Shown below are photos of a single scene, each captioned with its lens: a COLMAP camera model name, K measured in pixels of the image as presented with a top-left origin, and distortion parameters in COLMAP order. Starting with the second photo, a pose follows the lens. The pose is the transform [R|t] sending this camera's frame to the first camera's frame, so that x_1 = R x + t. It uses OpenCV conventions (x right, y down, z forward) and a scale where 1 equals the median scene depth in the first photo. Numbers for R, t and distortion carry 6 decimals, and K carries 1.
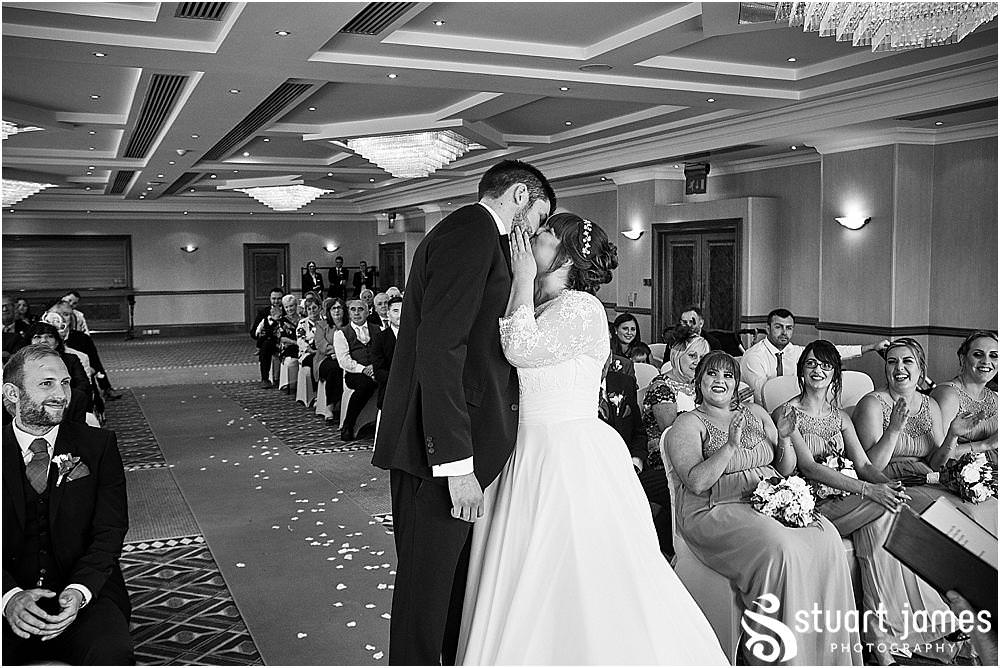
lens RADIAL K [[958.8, 0, 500.0], [0, 958.8, 334.0], [0, 0, 1]] dist [-0.071546, 0.224769]
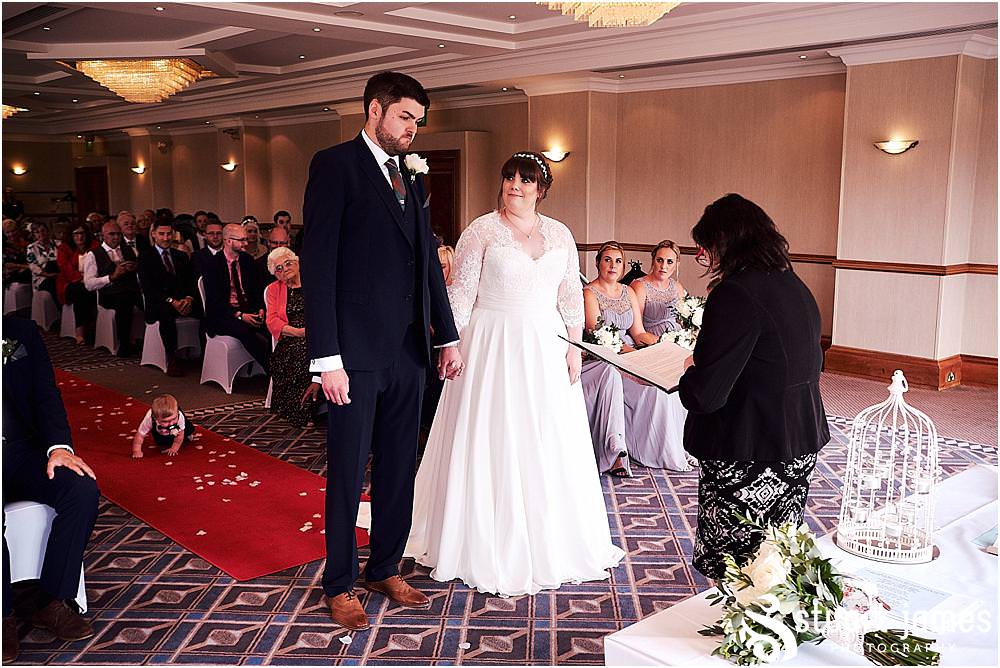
lens RADIAL K [[958.8, 0, 500.0], [0, 958.8, 334.0], [0, 0, 1]] dist [-0.071546, 0.224769]
pose [[0.947411, -0.039167, 0.317614, -0.069952], [0.015390, 0.996910, 0.077029, 0.009606], [-0.319650, -0.068090, 0.945086, -0.099688]]
